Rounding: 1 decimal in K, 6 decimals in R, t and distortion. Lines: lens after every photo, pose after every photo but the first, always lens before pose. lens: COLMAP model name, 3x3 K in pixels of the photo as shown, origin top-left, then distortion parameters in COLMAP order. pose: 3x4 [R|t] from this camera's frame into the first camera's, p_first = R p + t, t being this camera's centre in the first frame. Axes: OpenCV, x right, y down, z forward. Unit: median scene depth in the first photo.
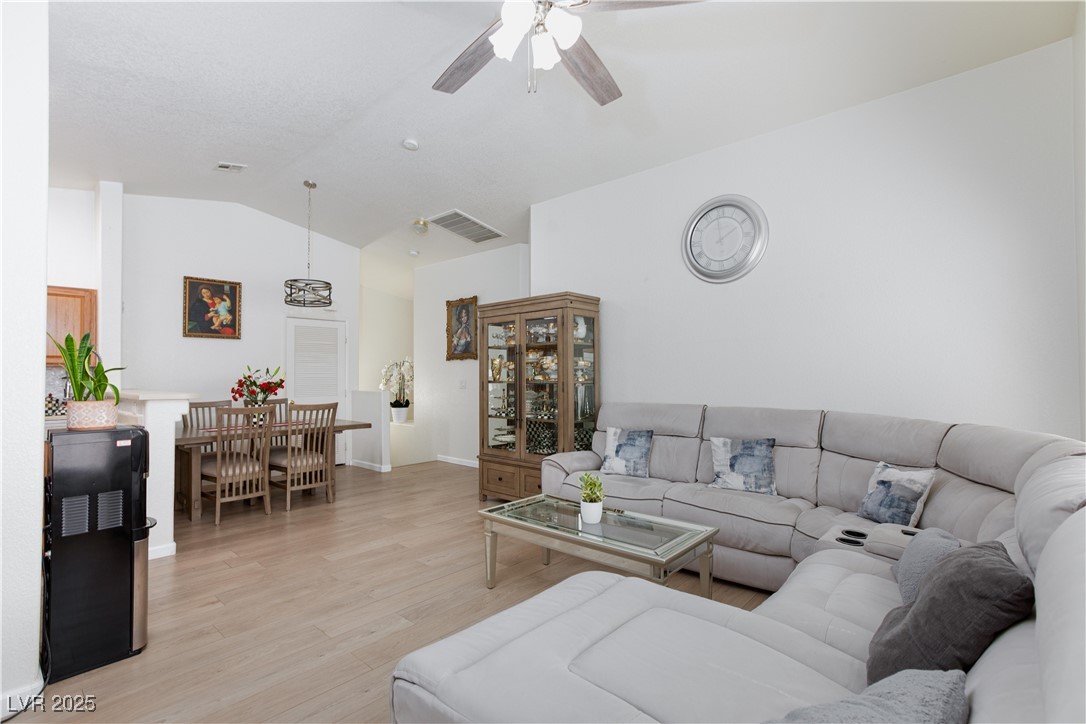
lens RADIAL K [[503.6, 0, 540.3], [0, 503.6, 364.2], [0, 0, 1]] dist [-0.021842, 0.013458]
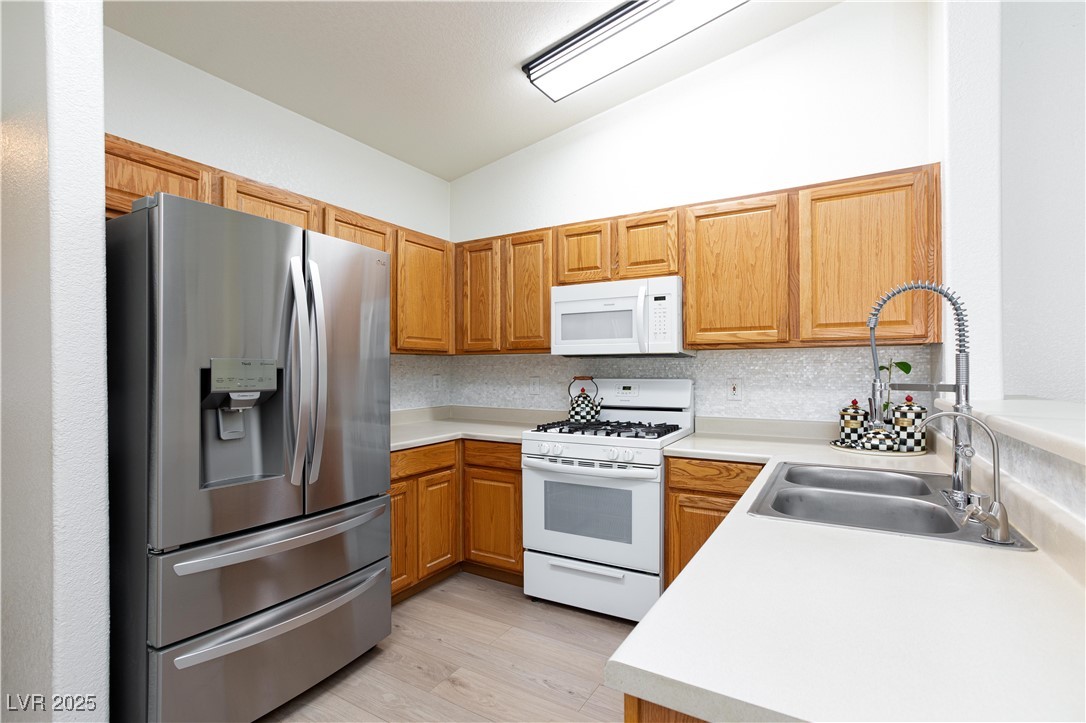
lens RADIAL K [[503.6, 0, 550.7], [0, 503.6, 364.3], [0, 0, 1]] dist [-0.021842, 0.013458]
pose [[0.204680, 0.002047, -0.978827, -0.435943], [0.021250, 0.999753, 0.006535, 0.011445], [0.978598, -0.022138, 0.204586, 0.472495]]
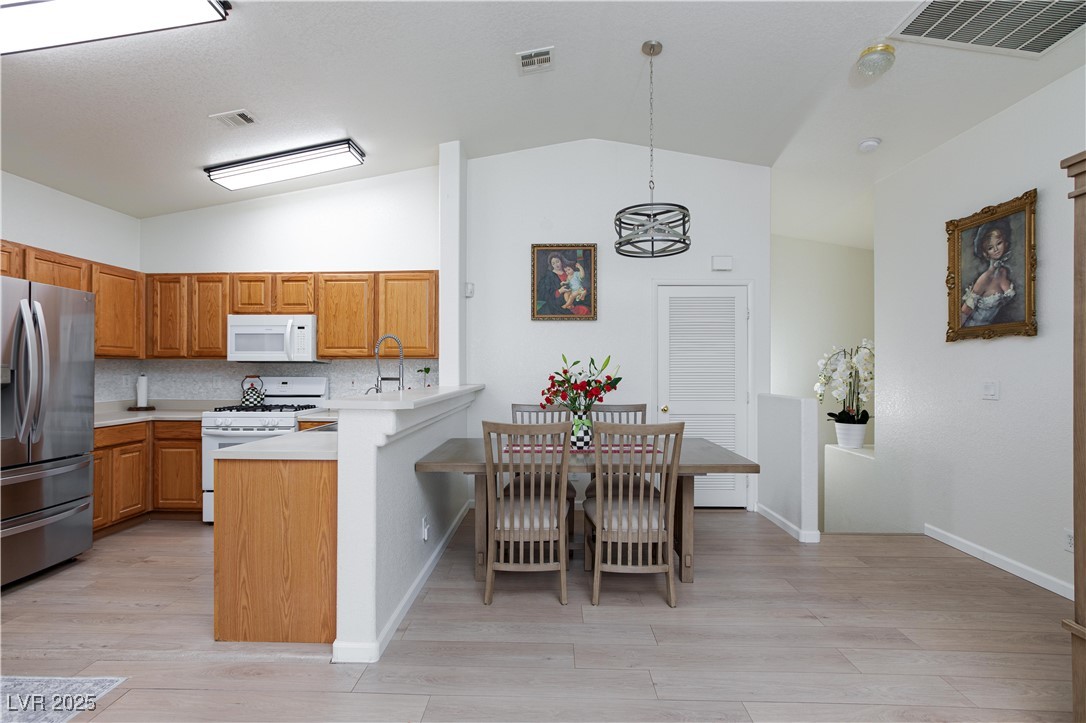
lens RADIAL K [[503.6, 0, 535.8], [0, 503.6, 365.9], [0, 0, 1]] dist [-0.021842, 0.013458]
pose [[0.639880, 0.004697, -0.768460, -0.081965], [0.009485, 0.999857, 0.014009, 0.006910], [0.768416, -0.016253, 0.639744, 0.454602]]
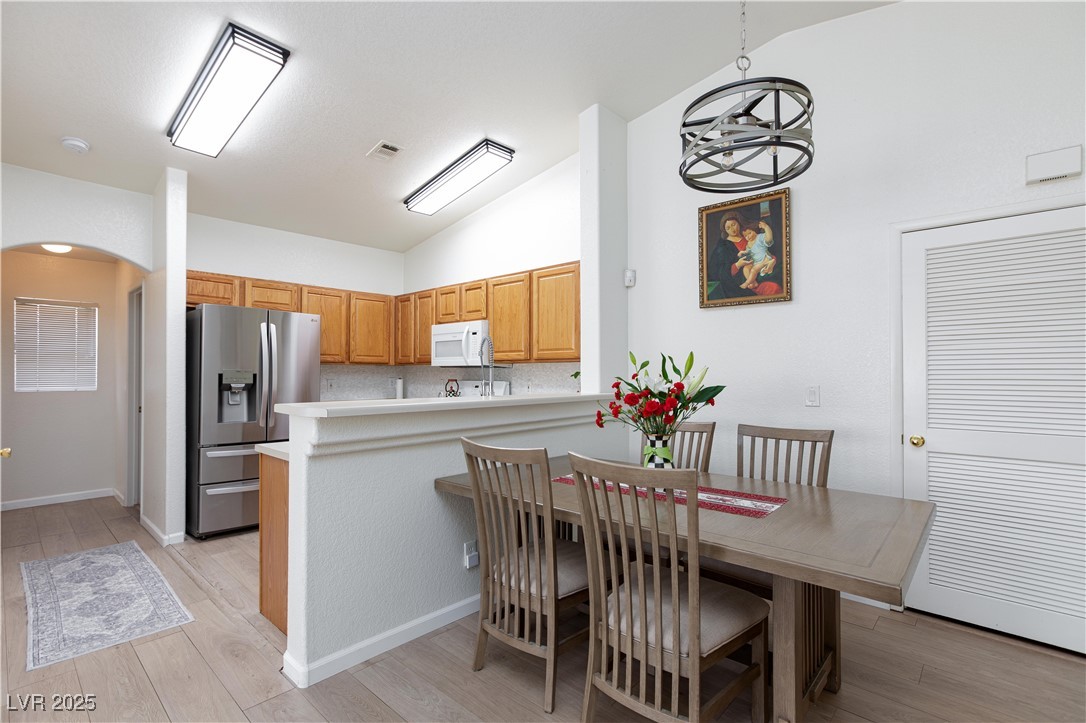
lens RADIAL K [[503.6, 0, 544.4], [0, 503.6, 368.2], [0, 0, 1]] dist [-0.021842, 0.013458]
pose [[-0.000914, -0.000776, -0.999999, -0.097795], [0.019801, 0.999804, -0.000794, 0.013422], [0.999804, -0.019802, -0.000899, 0.758528]]
